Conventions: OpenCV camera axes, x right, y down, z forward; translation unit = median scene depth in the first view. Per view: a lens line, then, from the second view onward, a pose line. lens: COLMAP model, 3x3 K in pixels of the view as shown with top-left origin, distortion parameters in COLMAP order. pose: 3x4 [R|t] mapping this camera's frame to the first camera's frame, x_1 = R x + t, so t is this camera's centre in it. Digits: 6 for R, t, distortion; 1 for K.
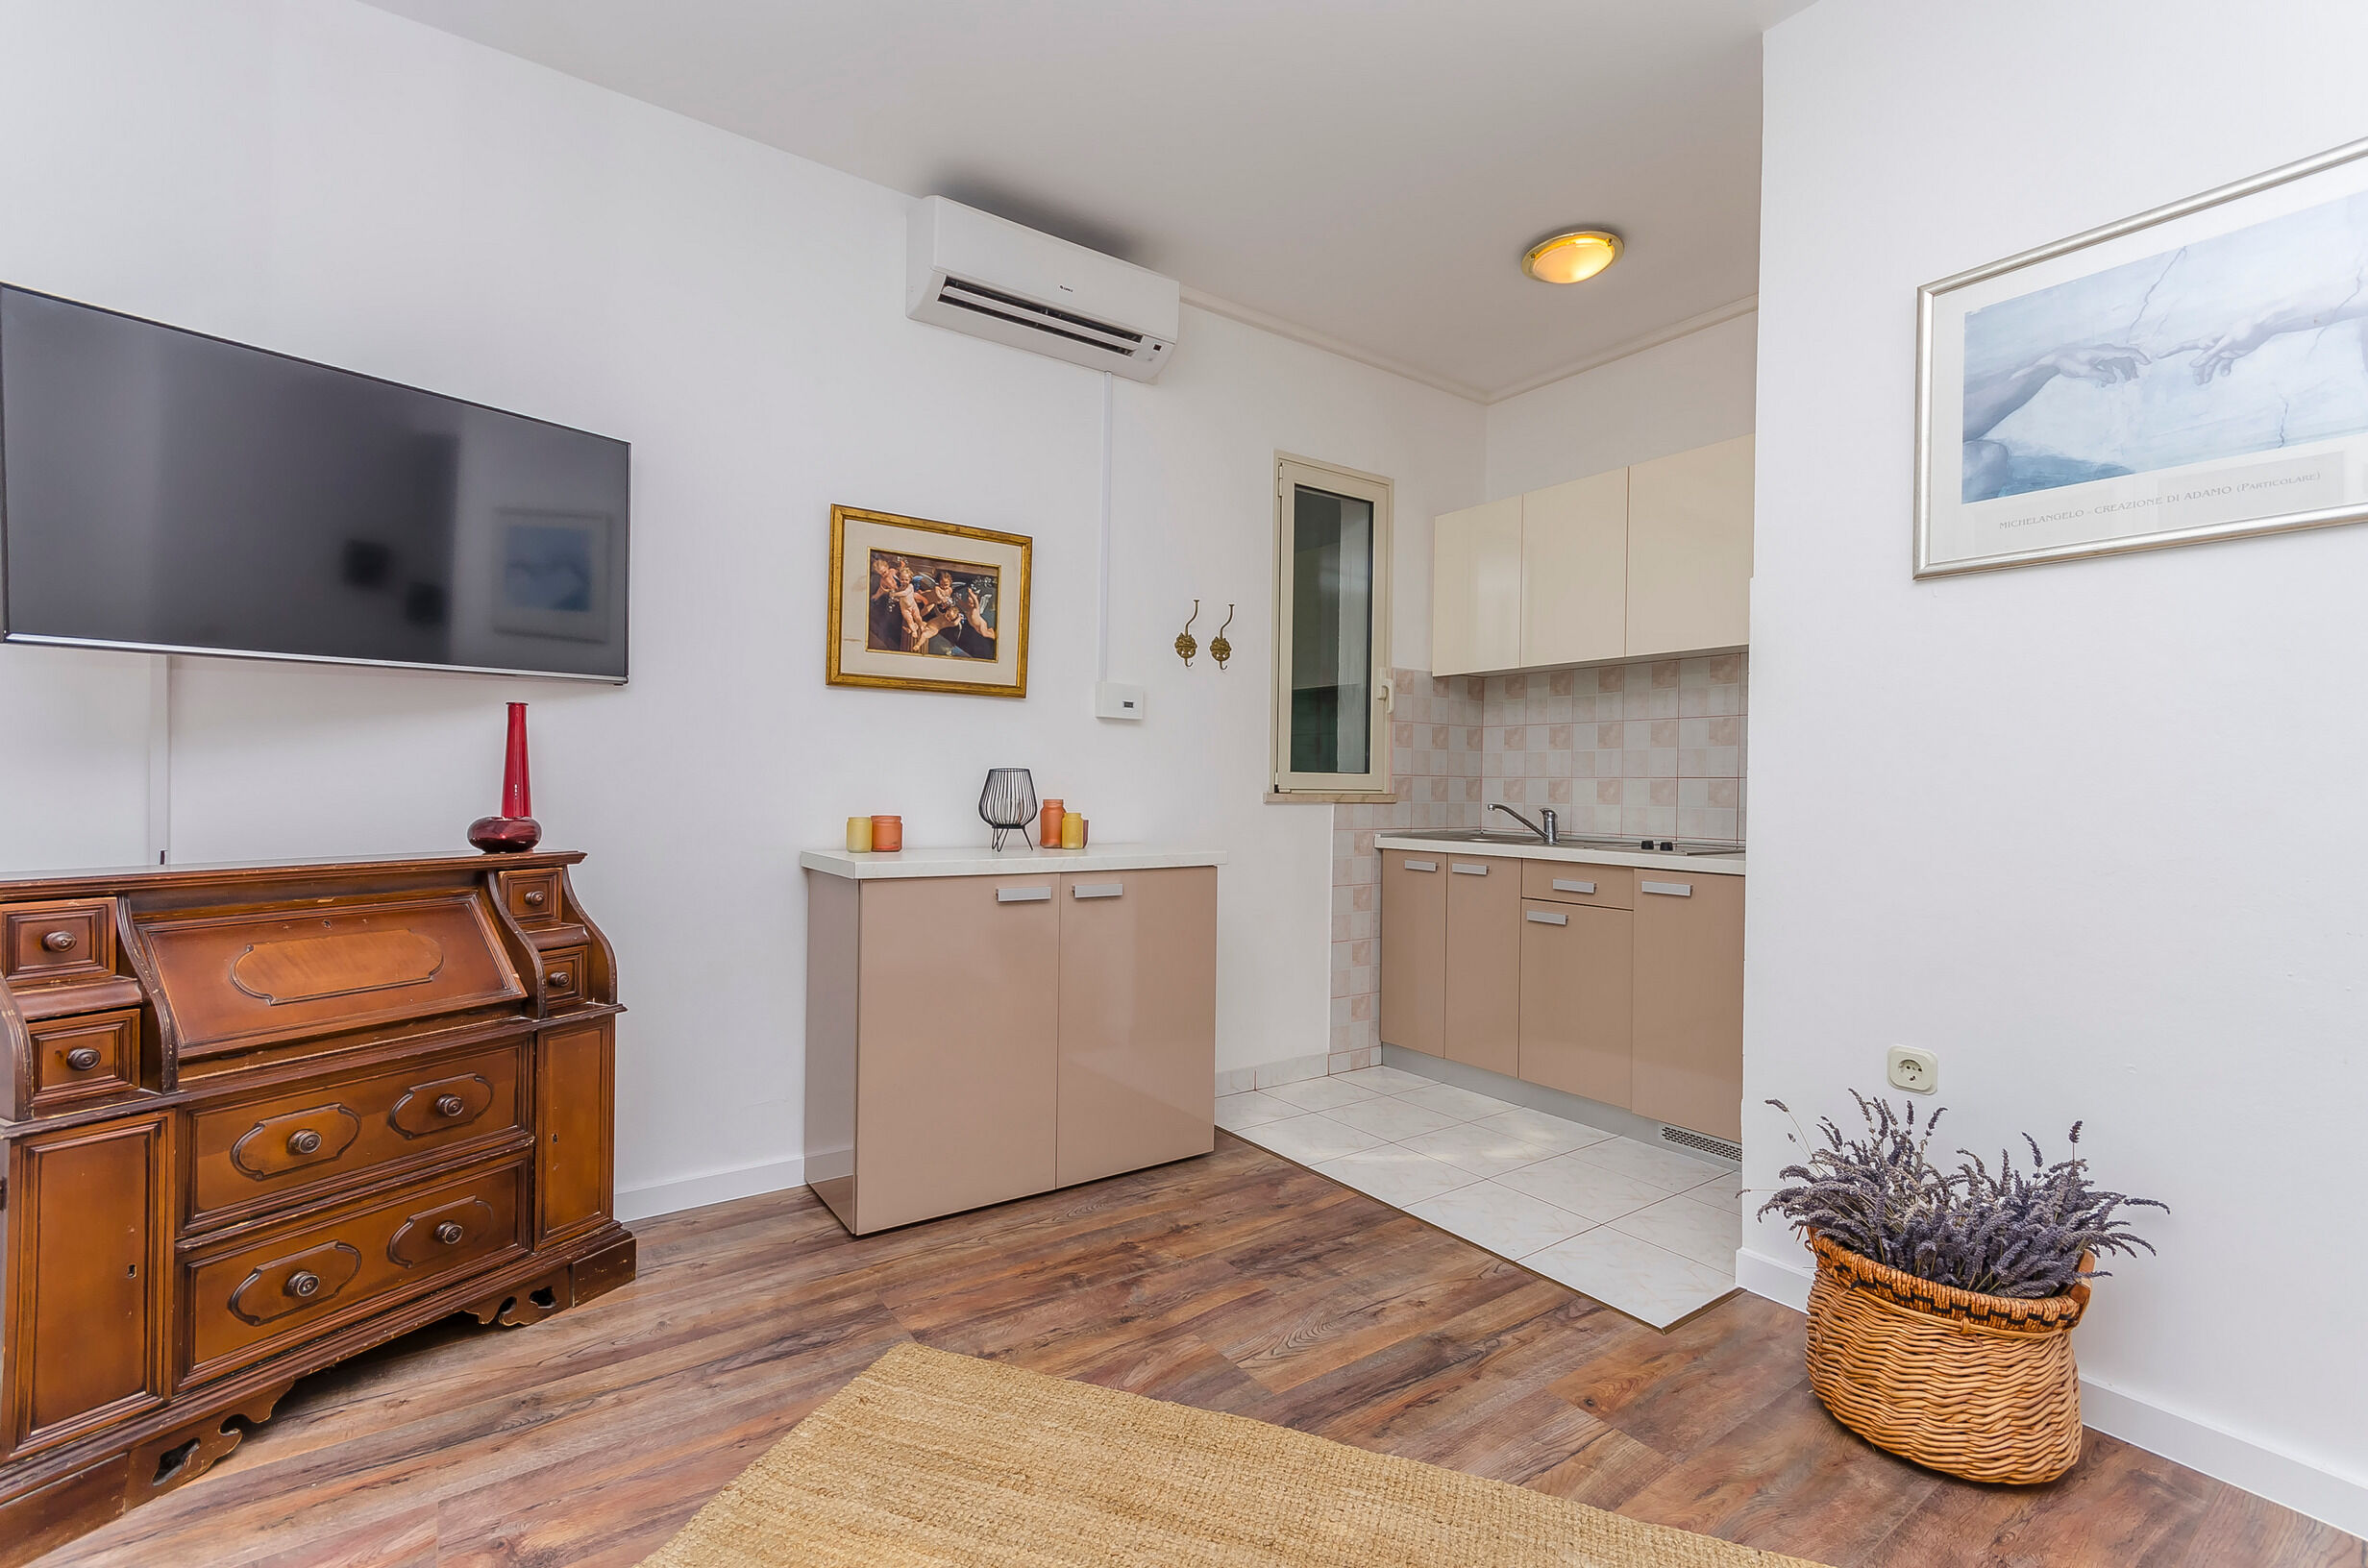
lens RADIAL K [[1021.1, 0, 1190.1], [0, 1021.1, 778.2], [0, 0, 1]] dist [0.003228, -0.001078]
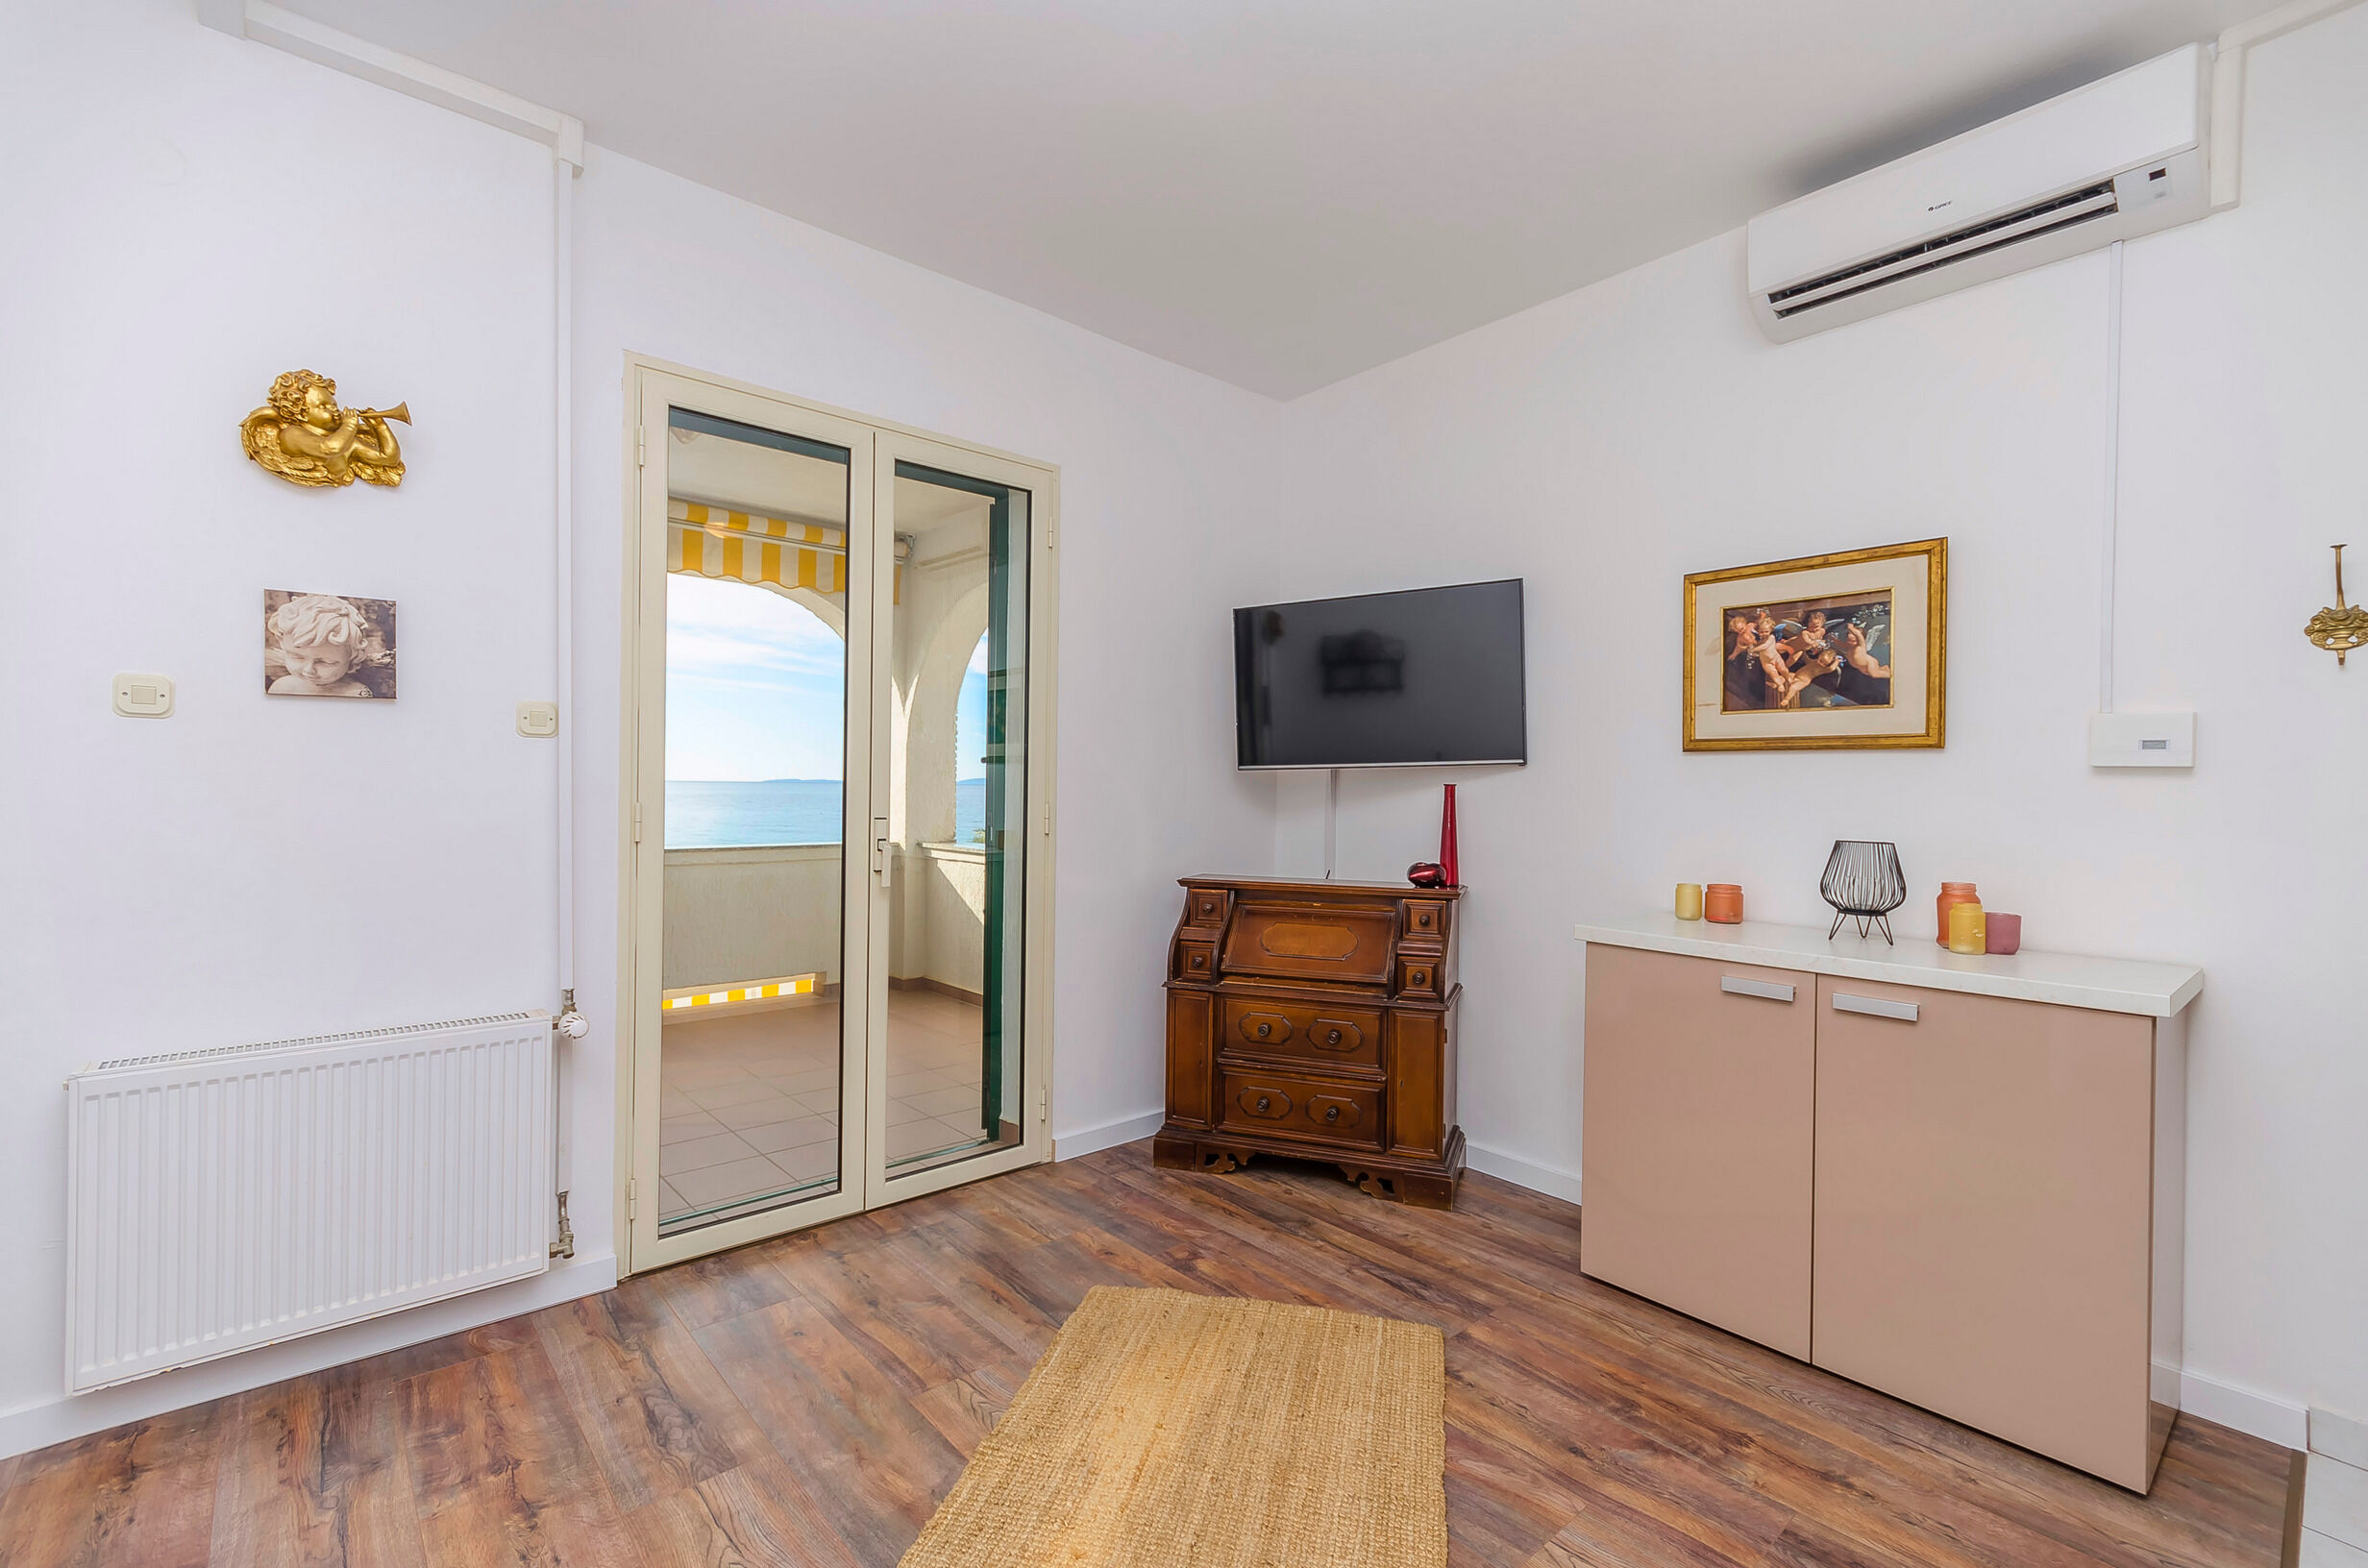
lens RADIAL K [[1021.1, 0, 1190.1], [0, 1021.1, 778.2], [0, 0, 1]] dist [0.003228, -0.001078]
pose [[0.099843, -0.018212, -0.994836, 0.592243], [-0.004378, 0.999815, -0.018743, -0.042624], [0.994994, 0.006227, 0.099745, 0.395068]]
